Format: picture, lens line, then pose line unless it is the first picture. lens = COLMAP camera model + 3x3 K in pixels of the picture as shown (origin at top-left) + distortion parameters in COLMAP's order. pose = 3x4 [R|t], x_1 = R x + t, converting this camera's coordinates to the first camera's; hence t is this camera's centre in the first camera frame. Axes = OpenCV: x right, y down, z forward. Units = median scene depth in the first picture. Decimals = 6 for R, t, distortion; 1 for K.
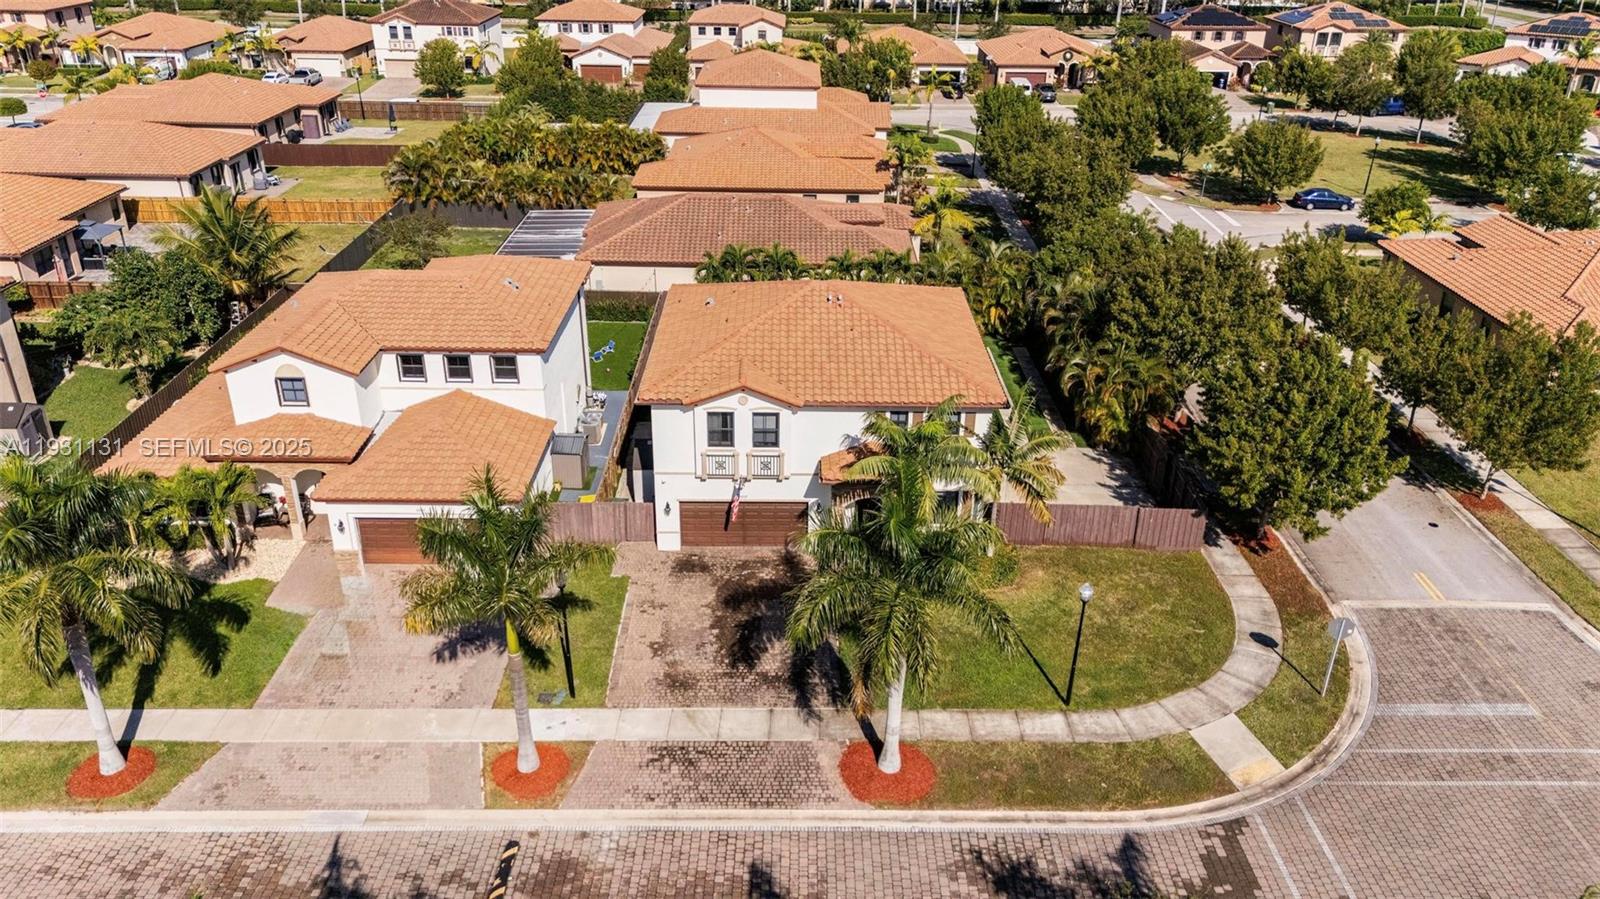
lens RADIAL K [[1167.8, 0, 804.9], [0, 1167.8, 451.8], [0, 0, 1]] dist [0.066931, -0.066216]
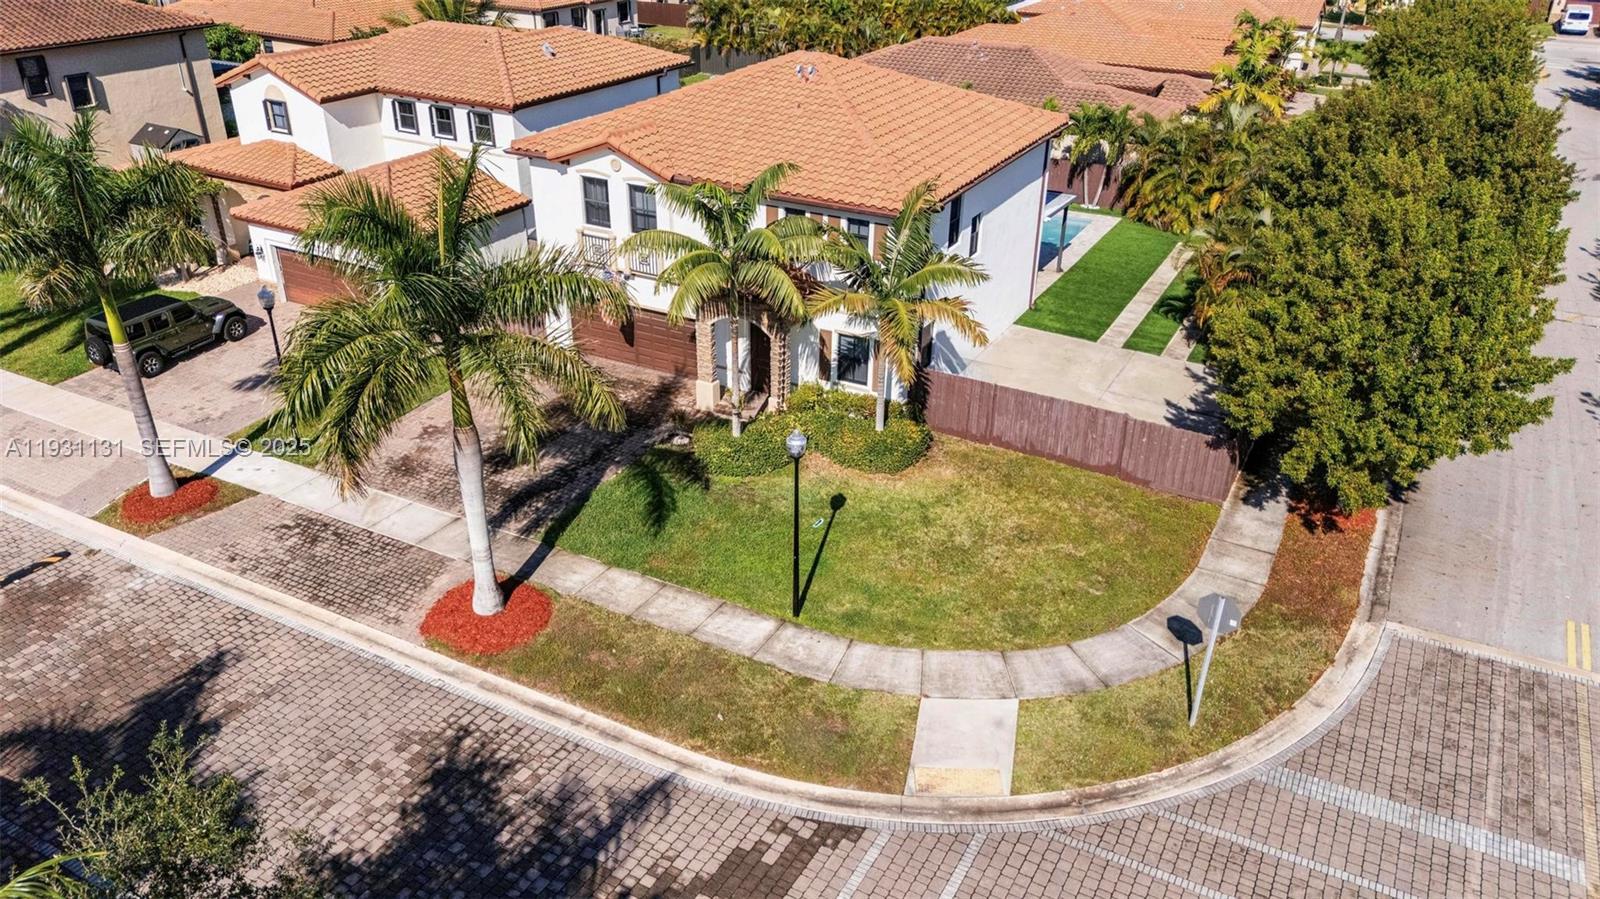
lens RADIAL K [[1167.8, 0, 804.9], [0, 1167.8, 451.8], [0, 0, 1]] dist [0.066931, -0.066216]
pose [[0.878124, 0.217553, -0.426109, 0.473522], [-0.210335, 0.975493, 0.064588, 0.072125], [0.429717, 0.032910, 0.902363, 0.361501]]
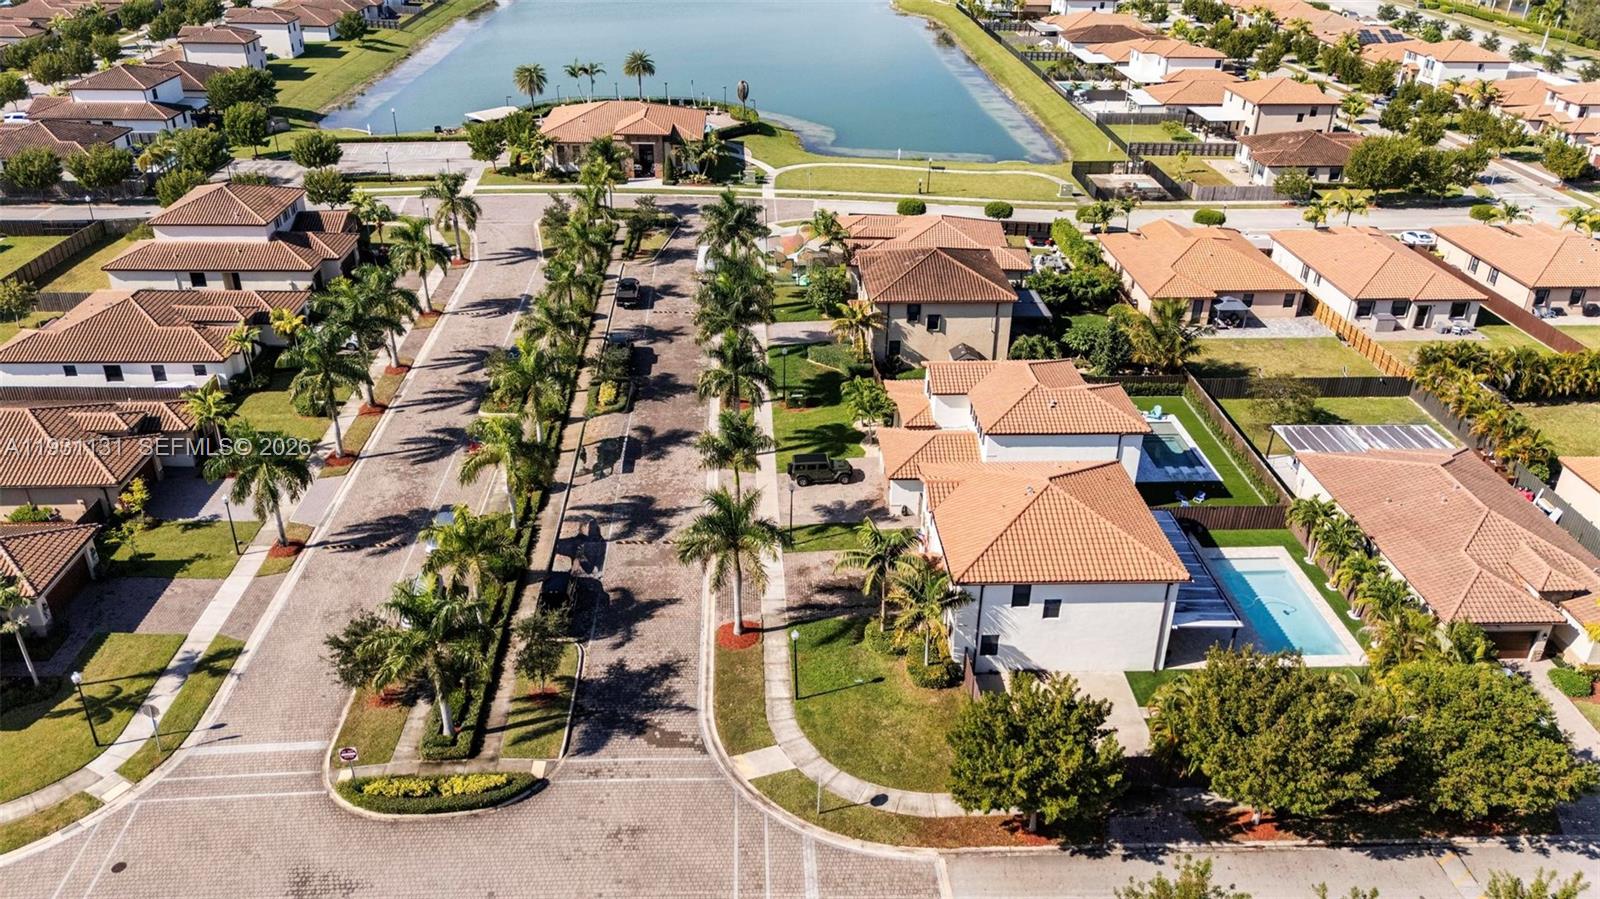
lens RADIAL K [[1167.8, 0, 804.9], [0, 1167.8, 451.8], [0, 0, 1]] dist [0.066931, -0.066216]
pose [[0.051855, 0.457554, -0.887668, 1.500170], [-0.456777, 0.801303, 0.386353, -0.706334], [0.888068, 0.385432, 0.250552, 0.418453]]
